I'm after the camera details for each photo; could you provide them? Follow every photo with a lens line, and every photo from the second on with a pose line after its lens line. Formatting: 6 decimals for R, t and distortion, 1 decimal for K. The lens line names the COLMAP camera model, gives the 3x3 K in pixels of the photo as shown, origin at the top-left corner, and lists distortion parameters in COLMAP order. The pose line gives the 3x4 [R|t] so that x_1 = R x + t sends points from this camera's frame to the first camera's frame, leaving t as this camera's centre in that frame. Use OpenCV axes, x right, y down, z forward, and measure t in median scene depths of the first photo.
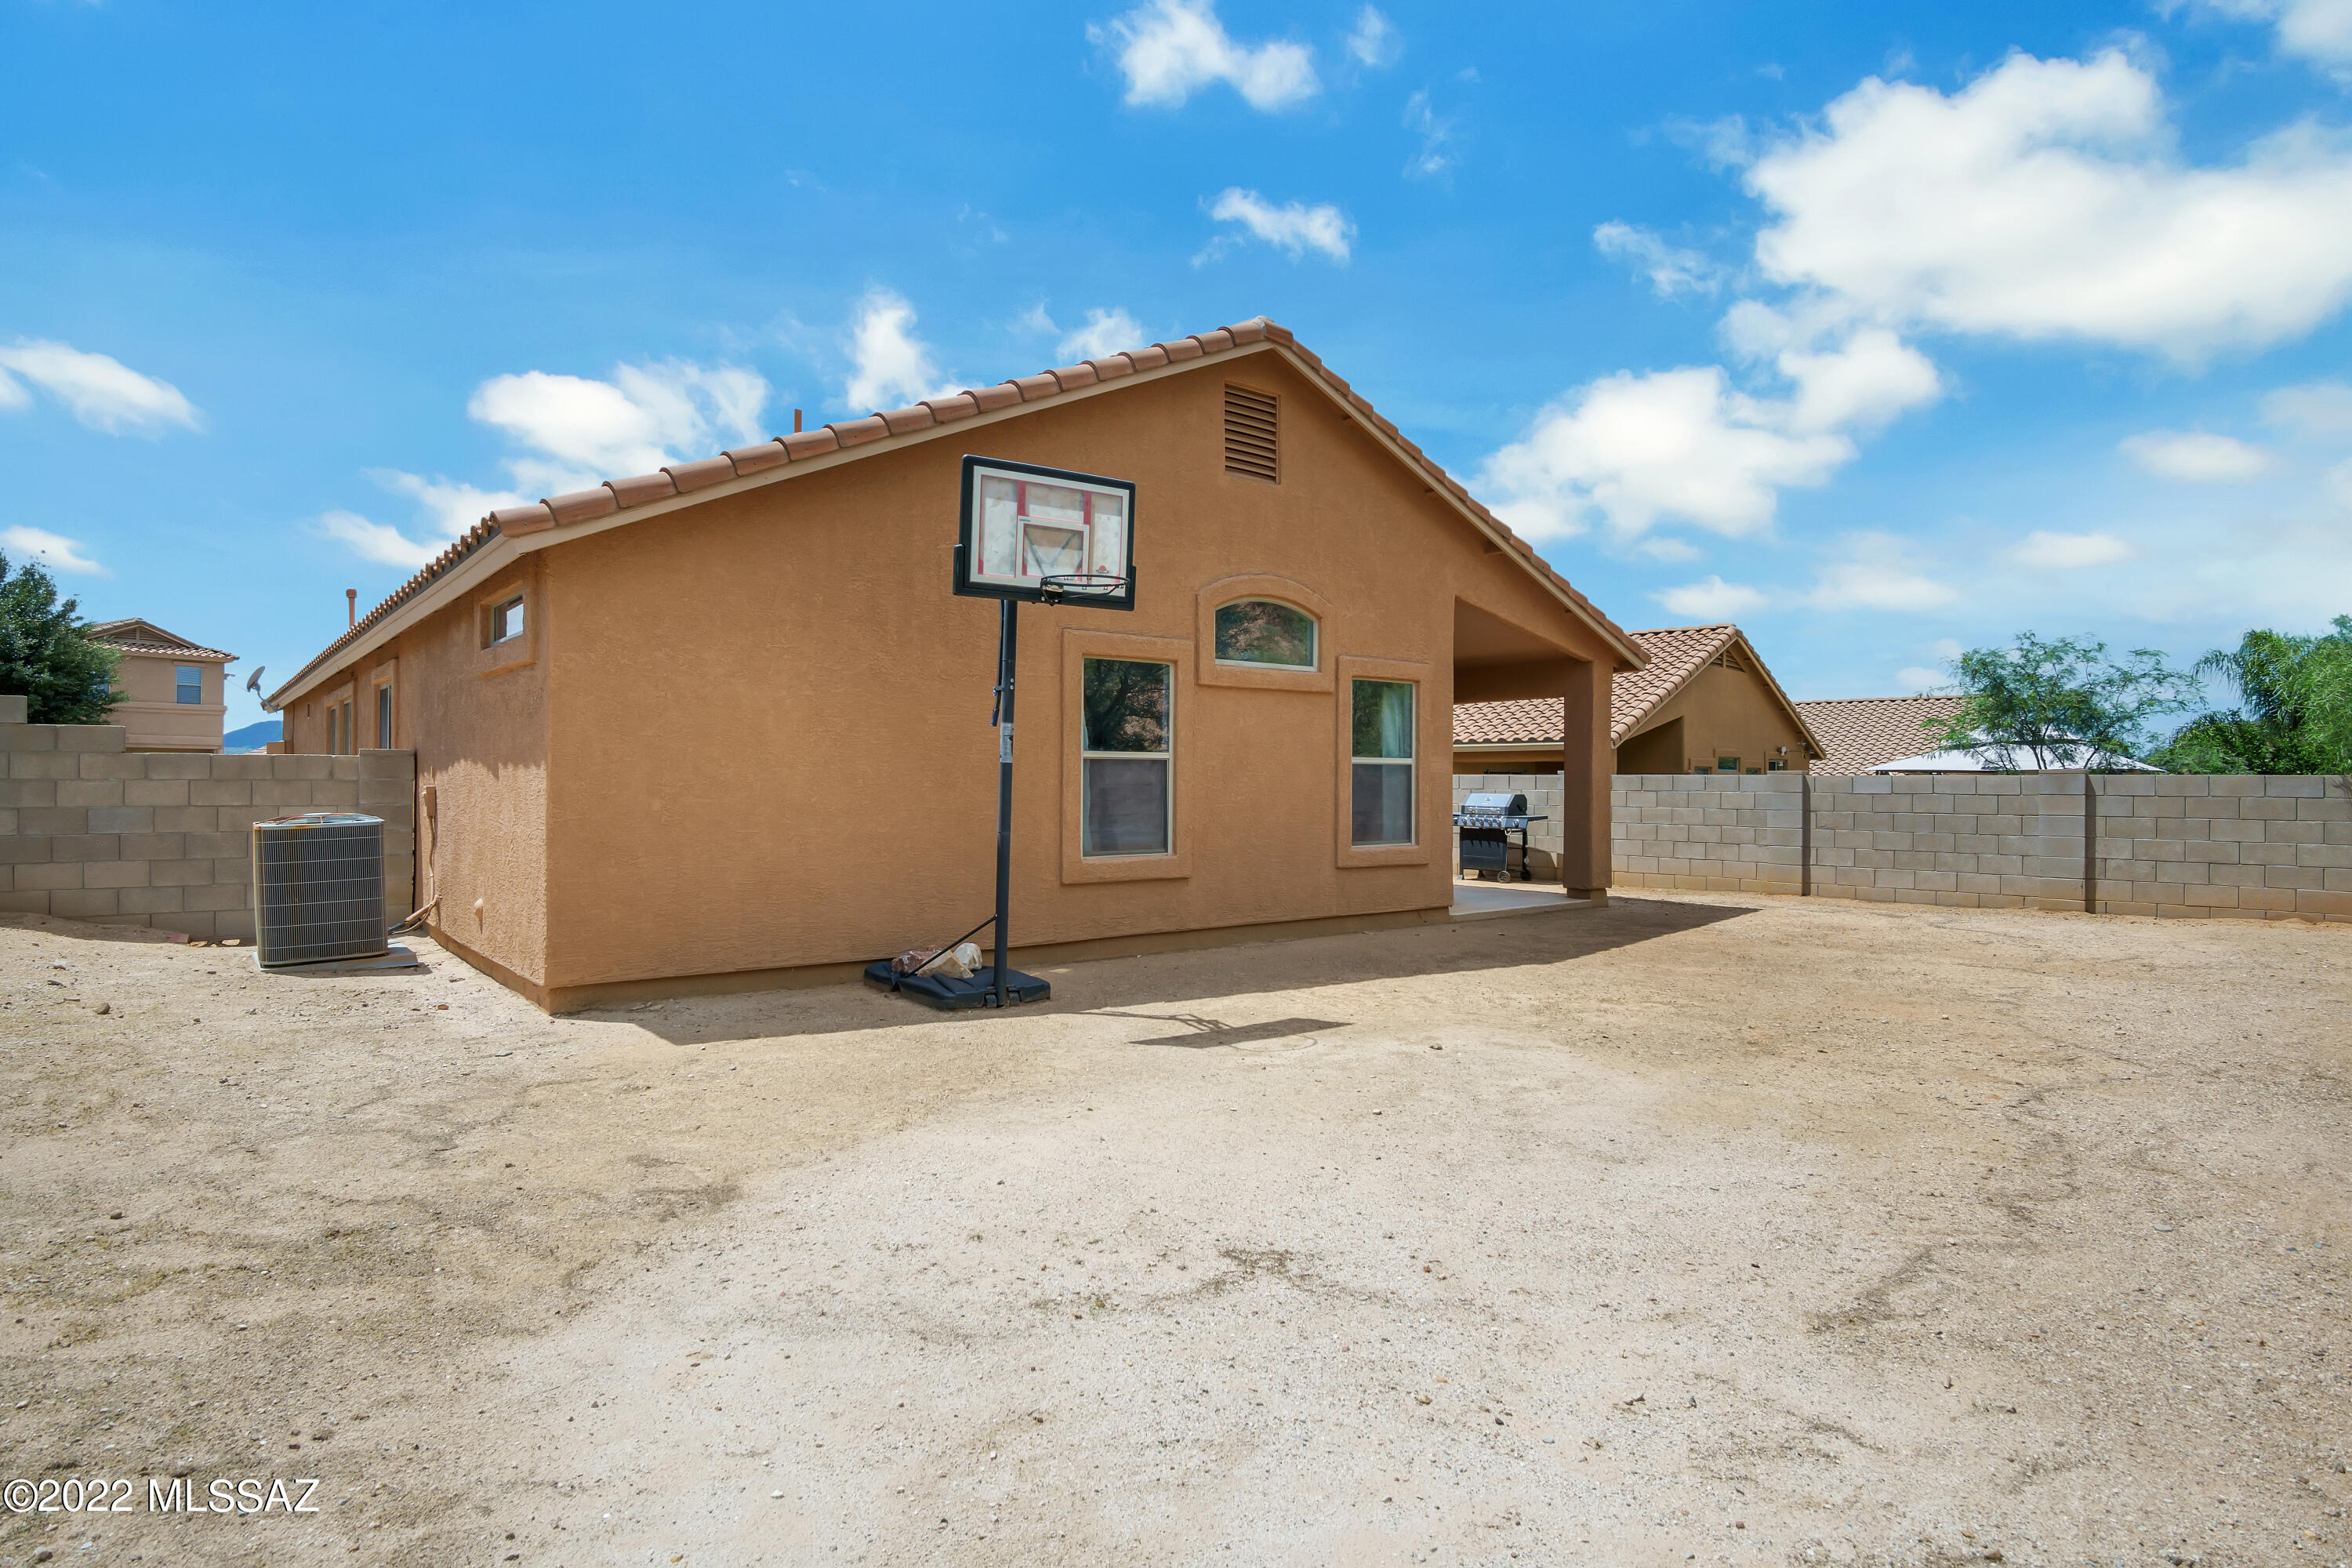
lens RADIAL K [[1273.3, 0, 1174.3], [0, 1273.3, 787.9], [0, 0, 1]] dist [-0.024936, 0.006031]
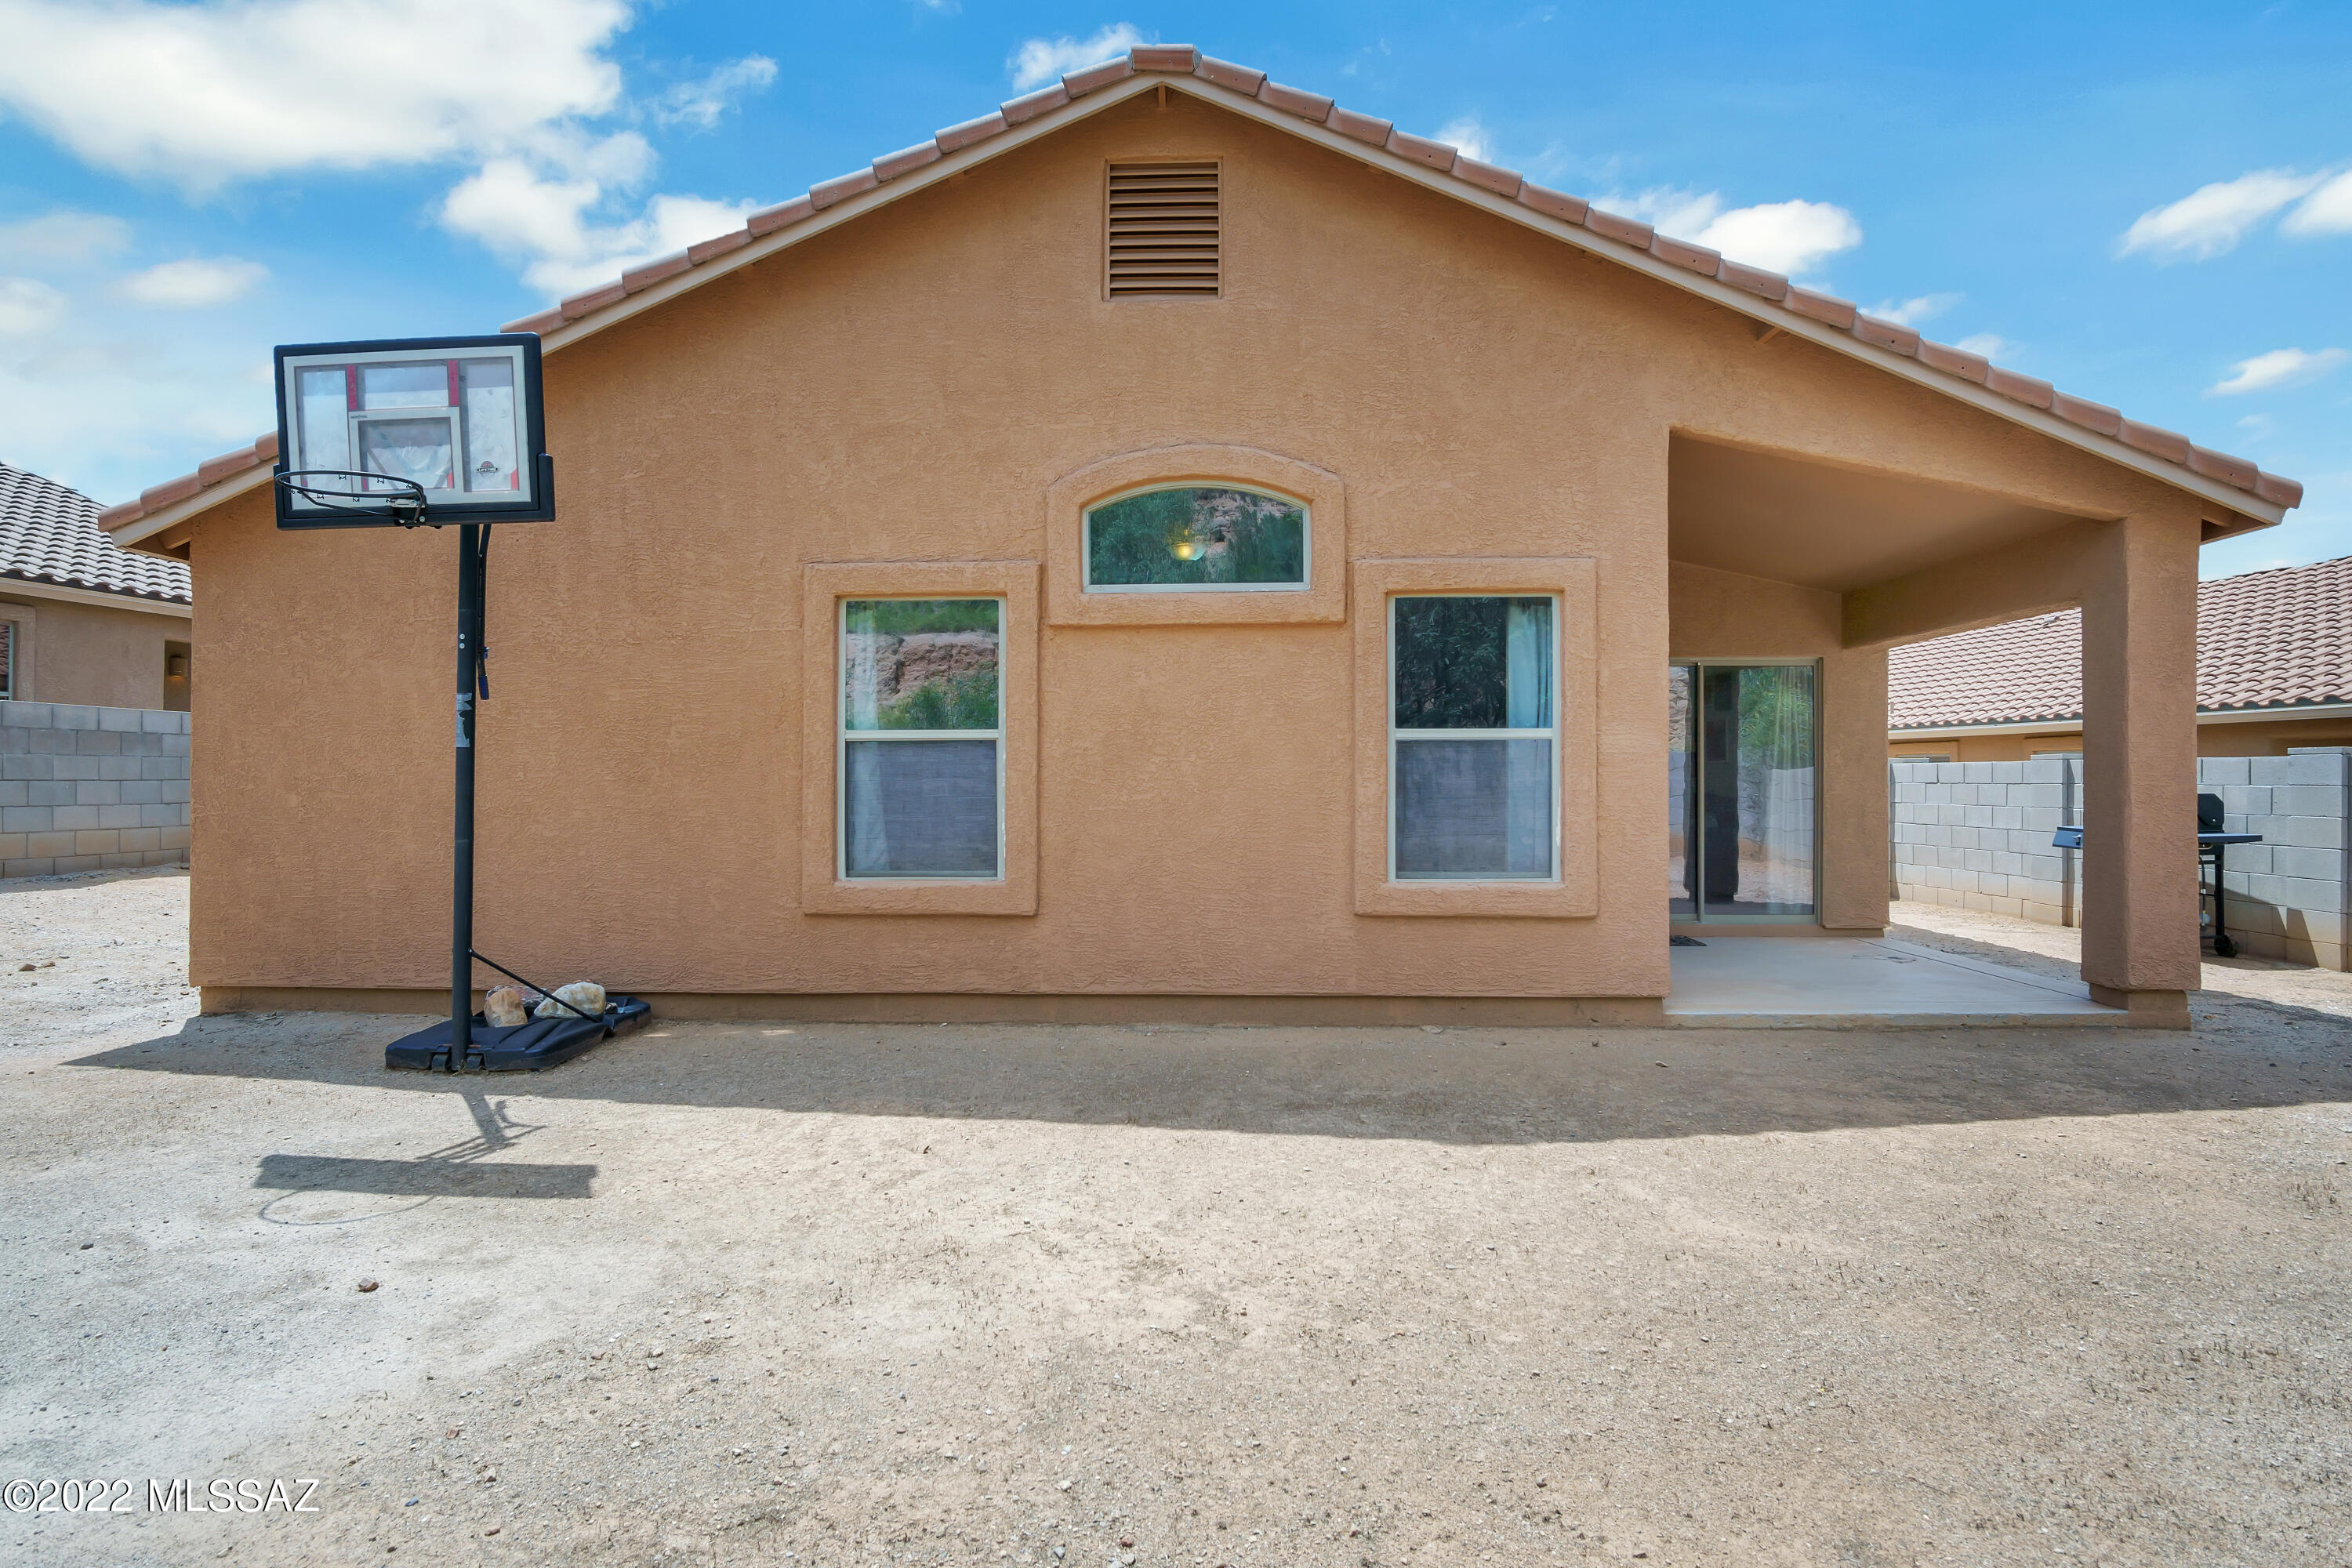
lens RADIAL K [[1273.3, 0, 1175.2], [0, 1273.3, 780.9], [0, 0, 1]] dist [-0.024936, 0.006031]
pose [[0.748561, -0.004201, -0.663053, 0.503427], [0.001334, 0.999987, -0.004830, 0.003071], [0.663065, 0.002731, 0.748557, 0.539713]]
